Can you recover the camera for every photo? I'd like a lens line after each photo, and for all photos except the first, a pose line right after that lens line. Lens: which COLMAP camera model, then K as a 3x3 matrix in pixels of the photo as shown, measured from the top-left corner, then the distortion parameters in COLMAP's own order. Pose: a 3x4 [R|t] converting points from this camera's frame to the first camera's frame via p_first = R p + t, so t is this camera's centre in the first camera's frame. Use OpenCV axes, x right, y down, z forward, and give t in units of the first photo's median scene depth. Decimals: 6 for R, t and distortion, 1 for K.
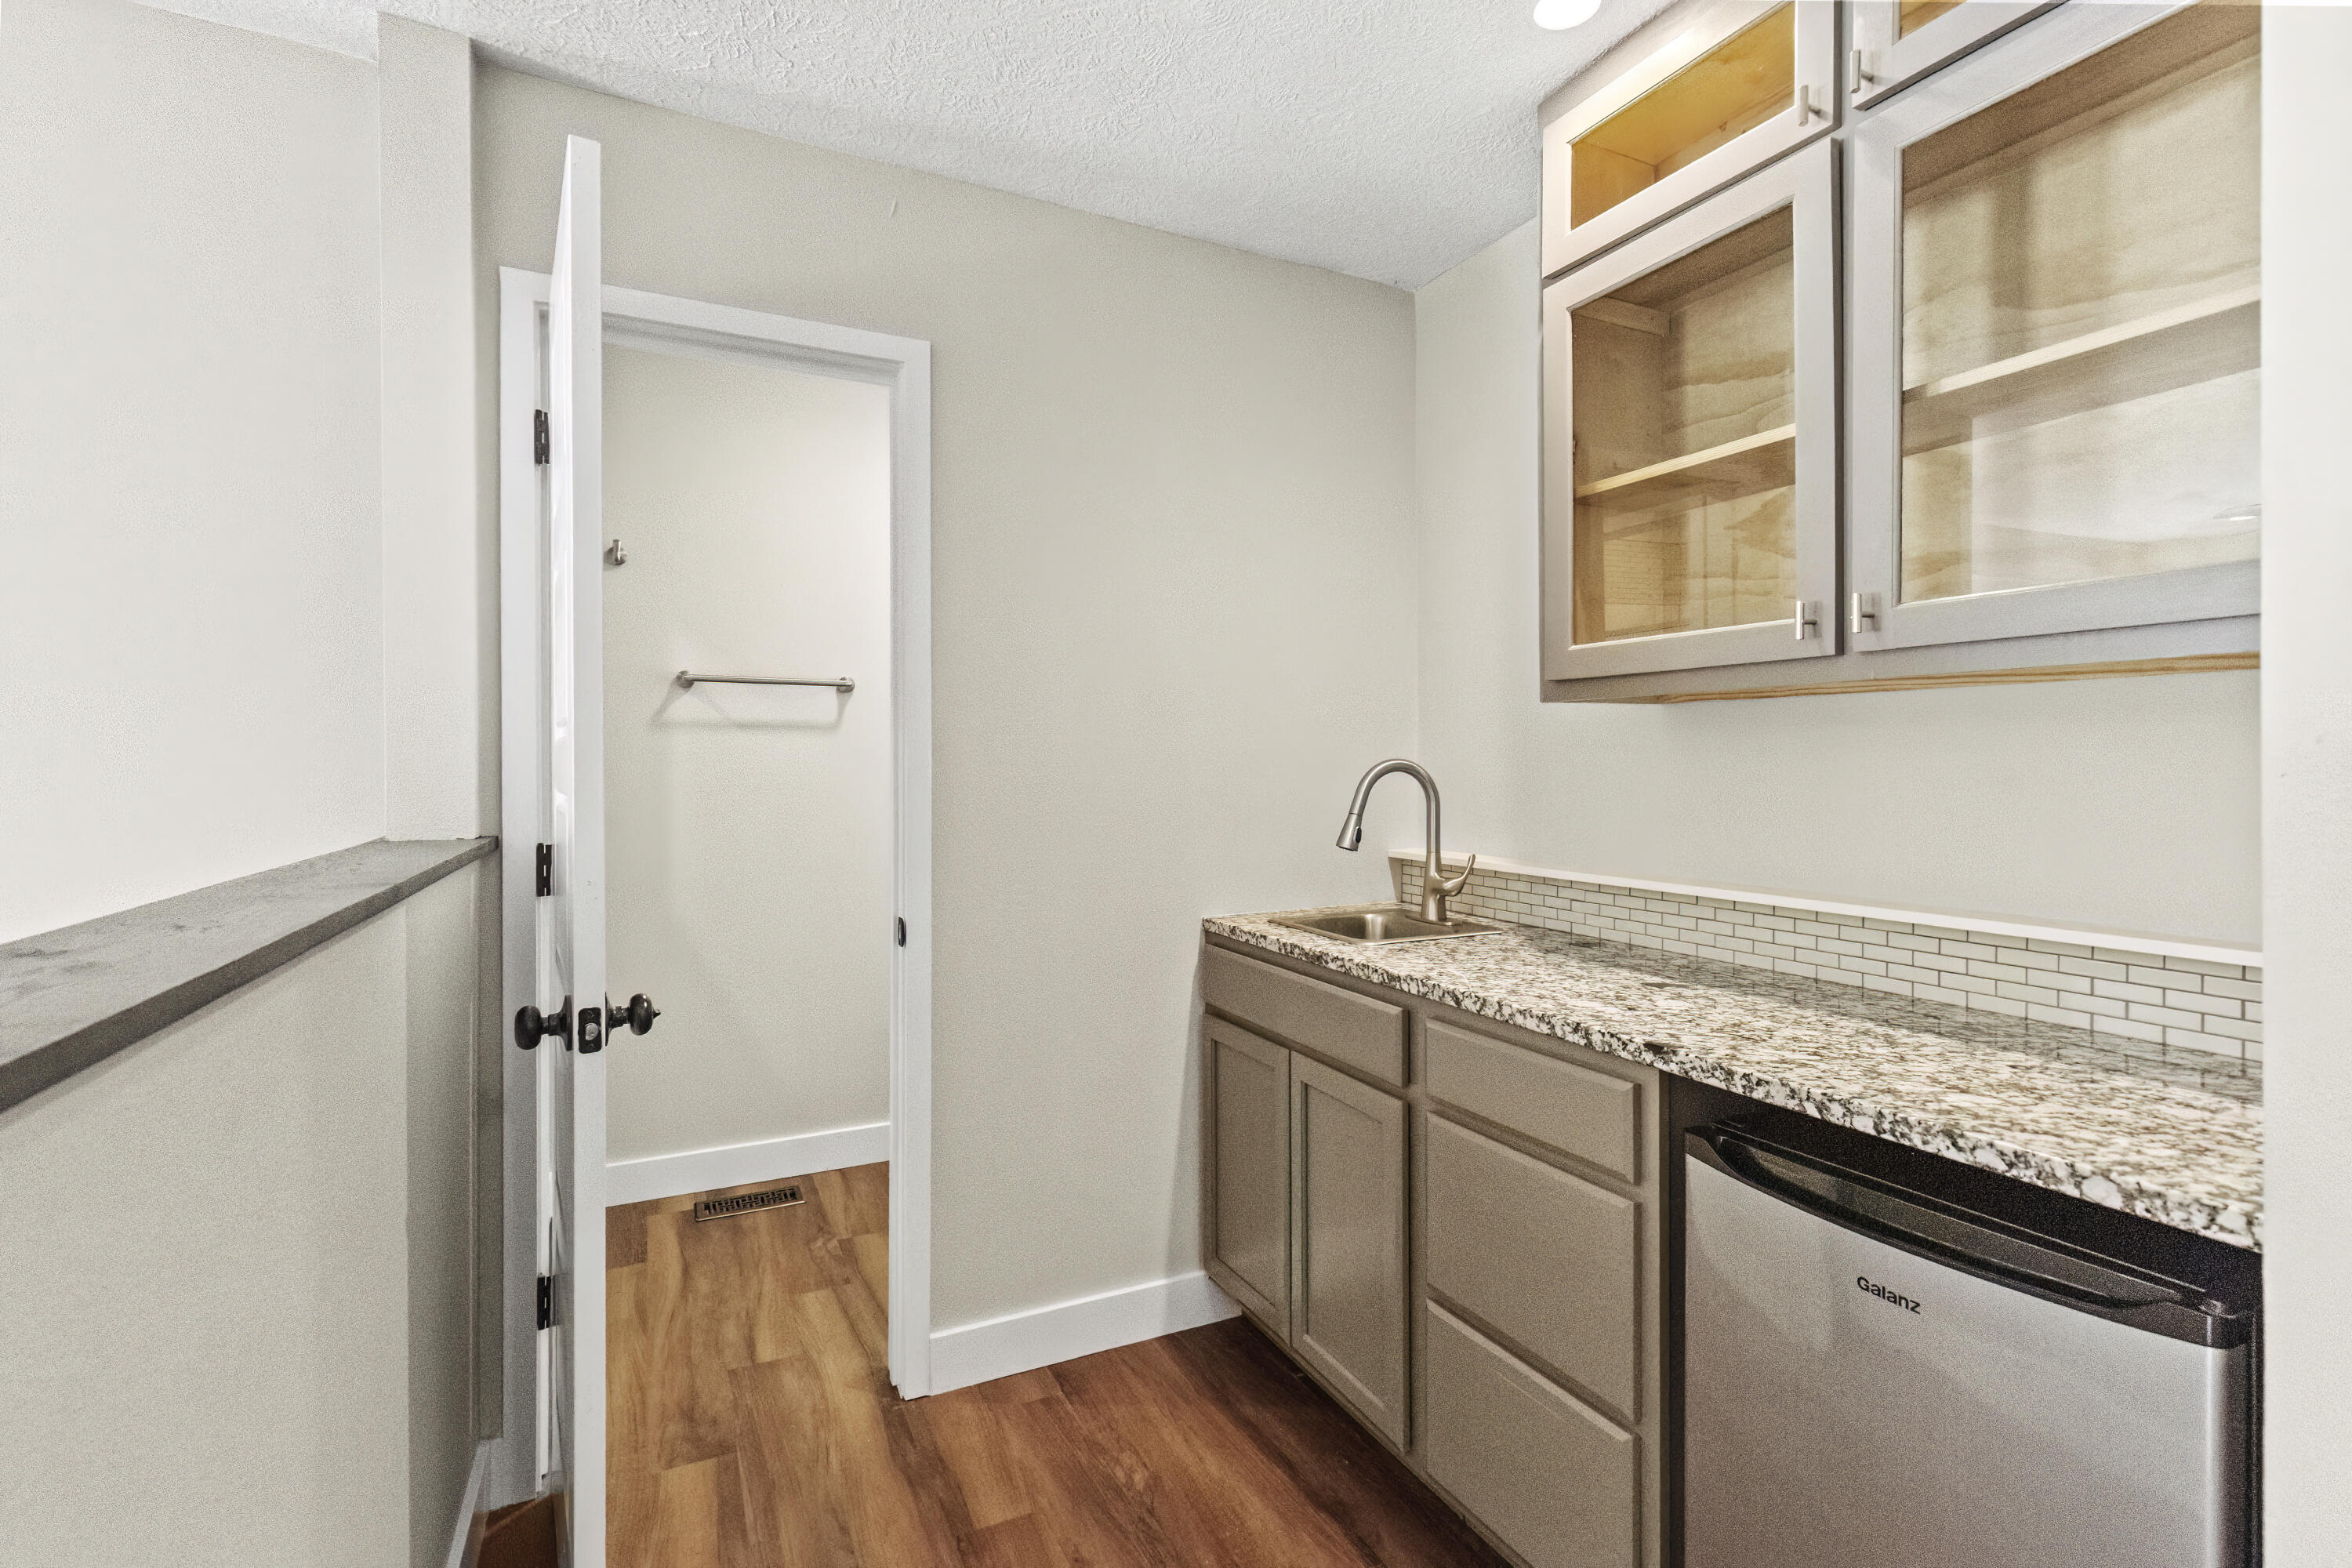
lens RADIAL K [[1096.9, 0, 1196.7], [0, 1096.9, 787.3], [0, 0, 1]] dist [0.014277, -0.002520]
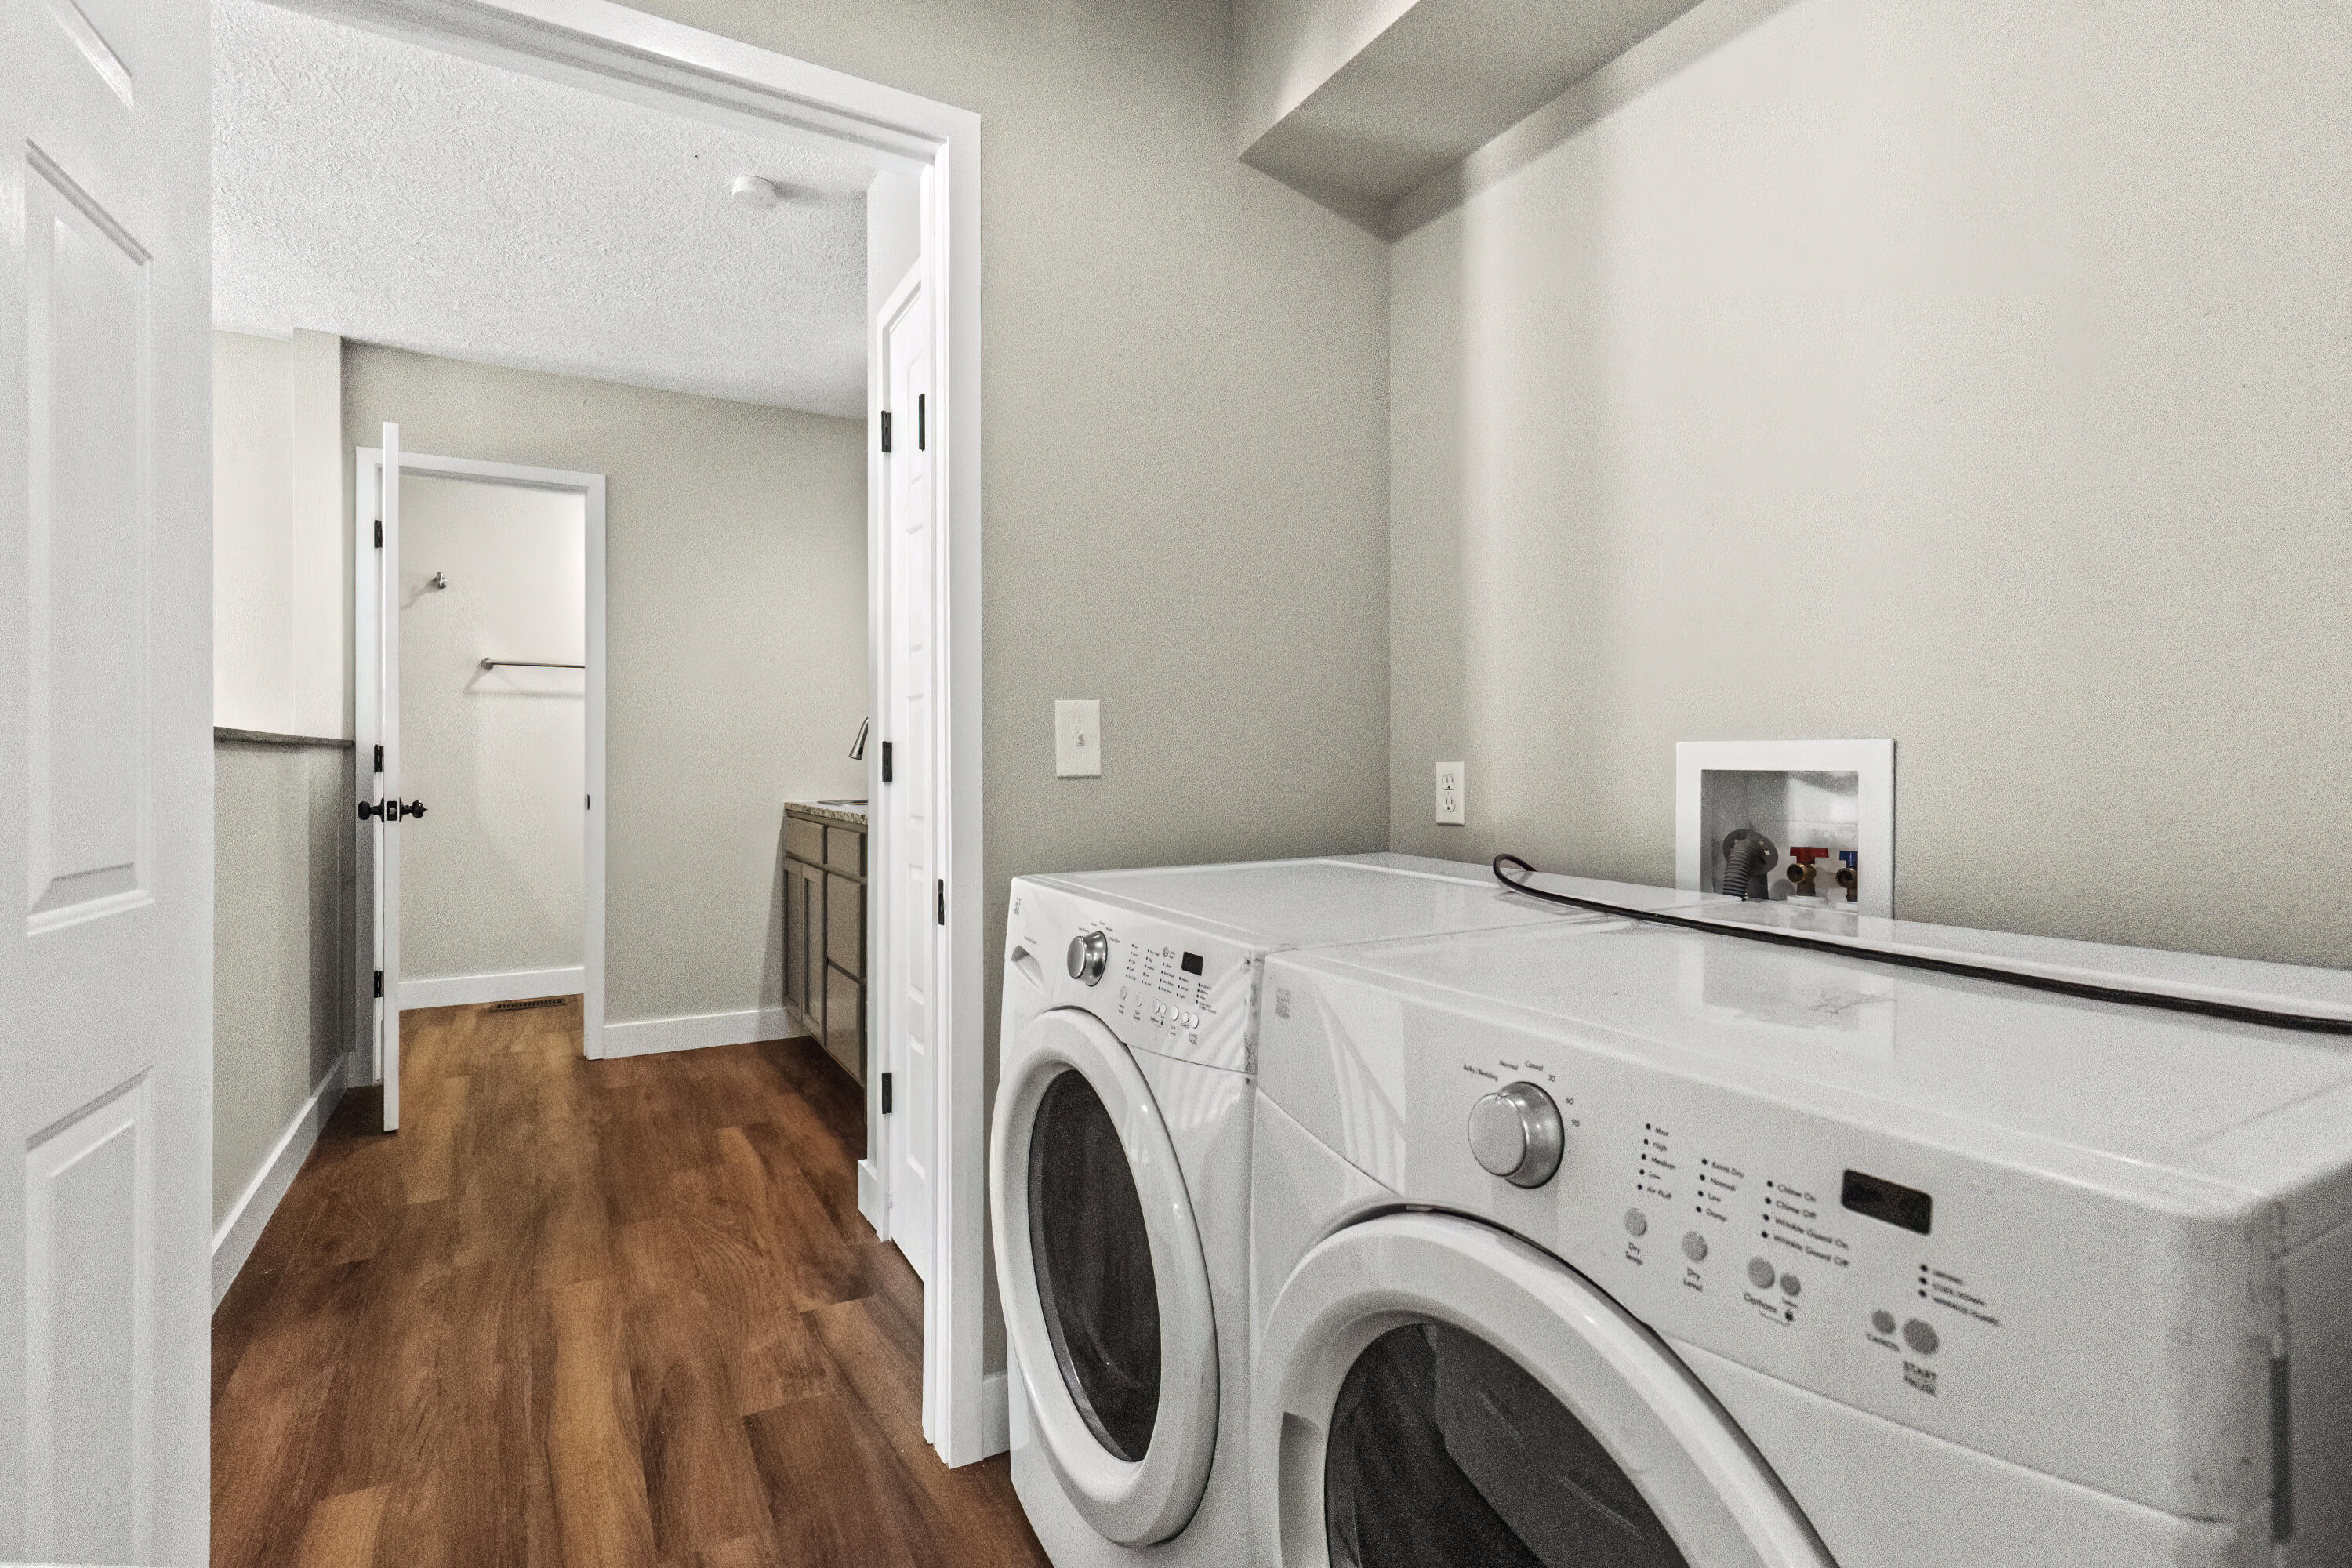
lens RADIAL K [[1096.9, 0, 1152.0], [0, 1096.9, 768.6], [0, 0, 1]] dist [0.014277, -0.002520]
pose [[0.998694, -0.003275, 0.050990, 0.642562], [0.003838, 0.999933, -0.010951, 0.115635], [-0.050950, 0.011132, 0.998639, -0.969382]]
